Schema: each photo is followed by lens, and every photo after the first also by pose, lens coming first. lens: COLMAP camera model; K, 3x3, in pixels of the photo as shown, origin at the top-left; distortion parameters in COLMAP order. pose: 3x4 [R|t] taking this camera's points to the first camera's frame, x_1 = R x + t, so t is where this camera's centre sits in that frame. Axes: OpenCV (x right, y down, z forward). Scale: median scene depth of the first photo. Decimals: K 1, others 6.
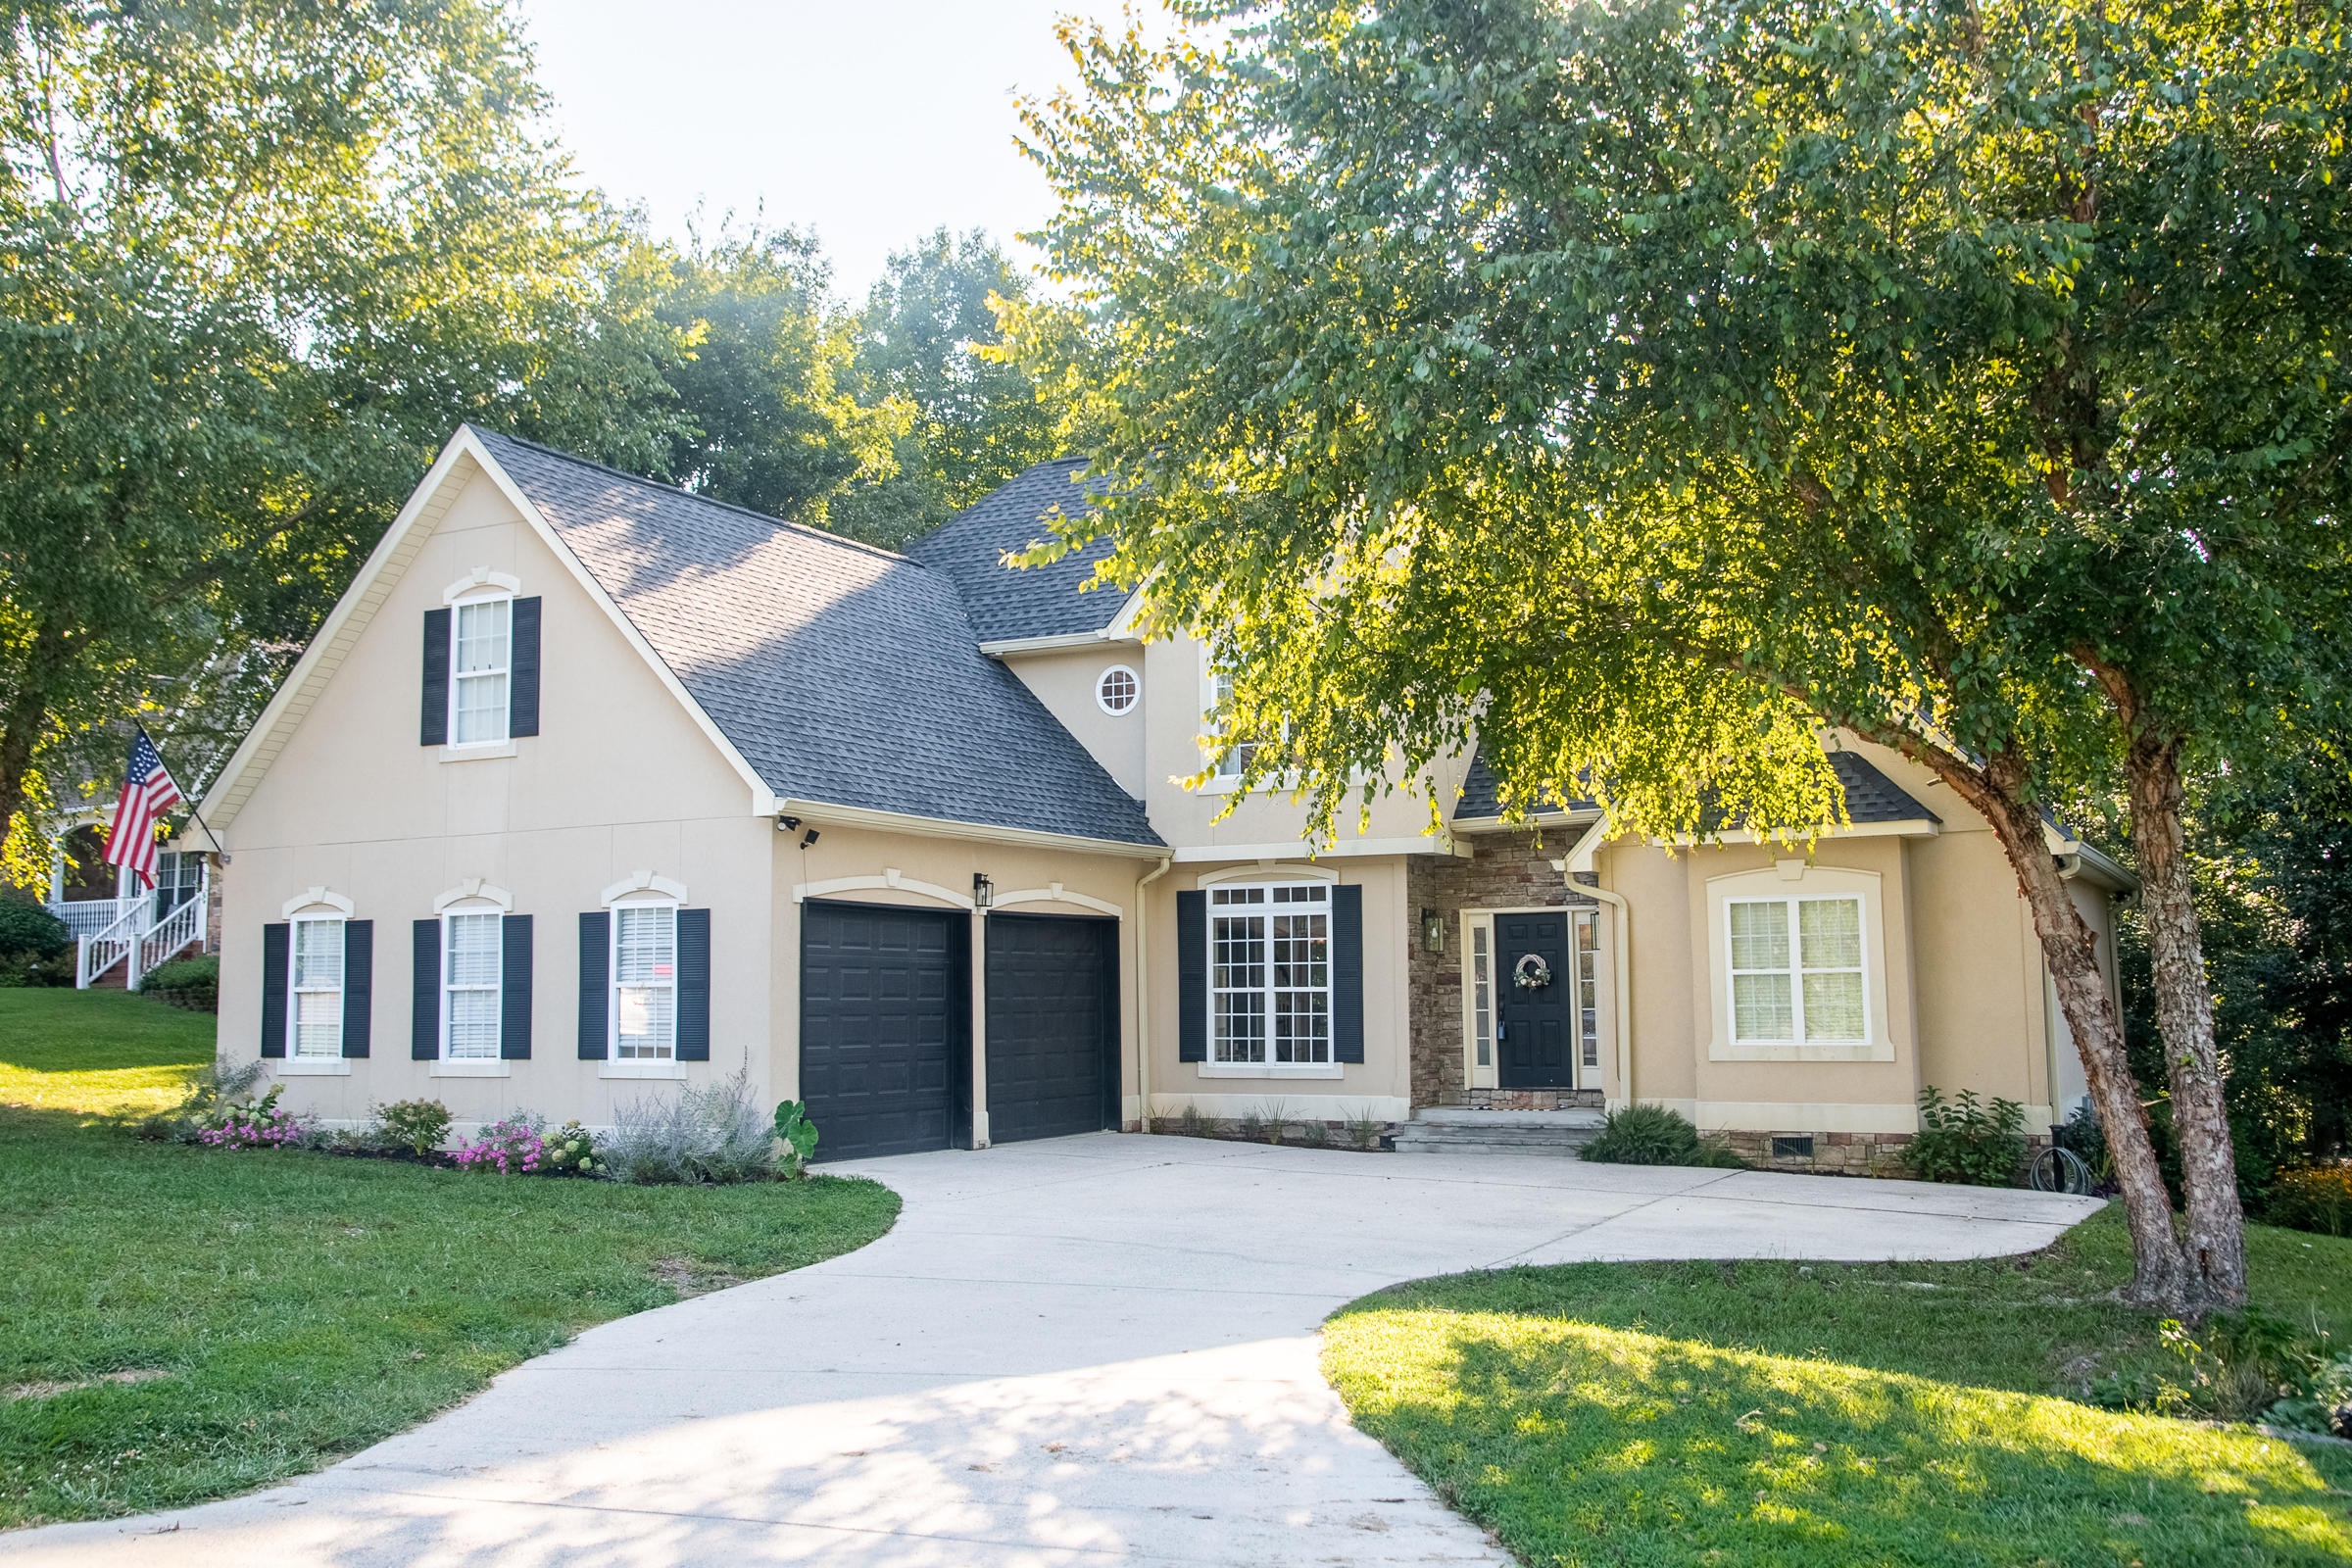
lens RADIAL K [[2106.0, 0, 1175.6], [0, 2106.0, 768.9], [0, 0, 1]] dist [-0.004307, -0.004041]
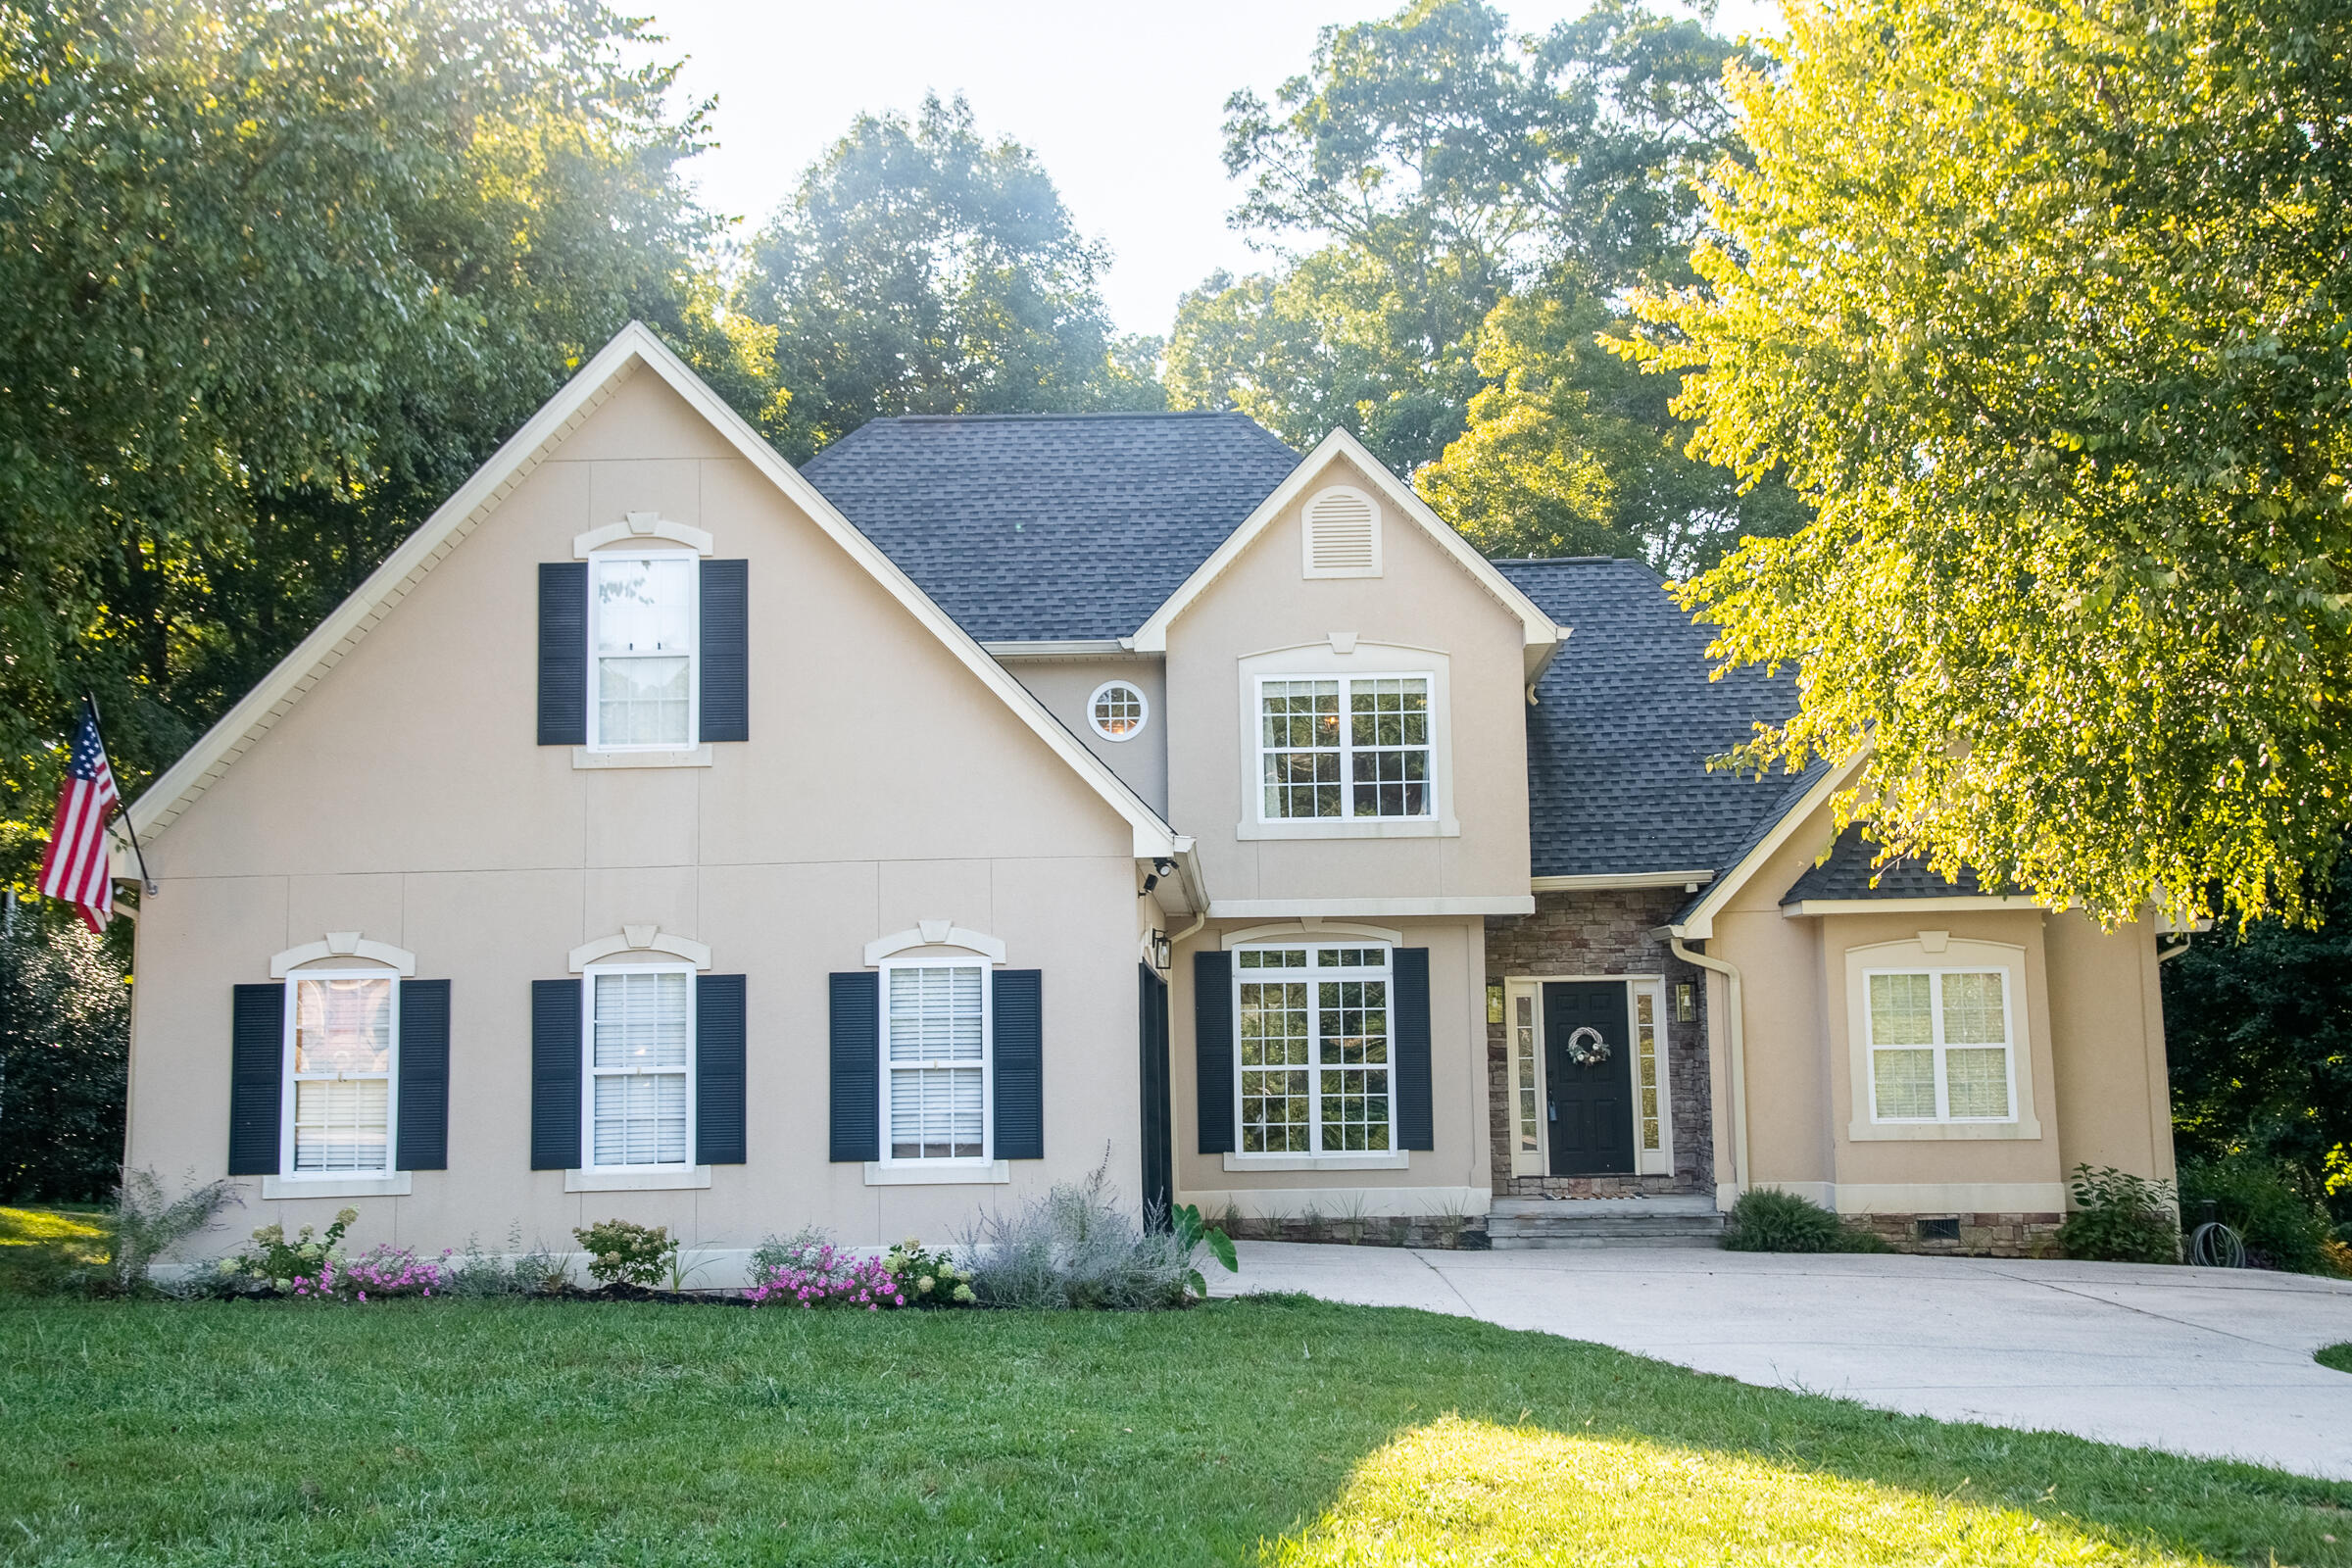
lens RADIAL K [[2565.2, 0, 1175.6], [0, 2565.2, 791.0], [0, 0, 1]] dist [0.078451, 0.000000]
pose [[0.902429, 0.040456, 0.428934, -0.495132], [-0.039203, 0.999162, -0.011760, 0.006300], [-0.429051, -0.006203, 0.903259, 0.075111]]
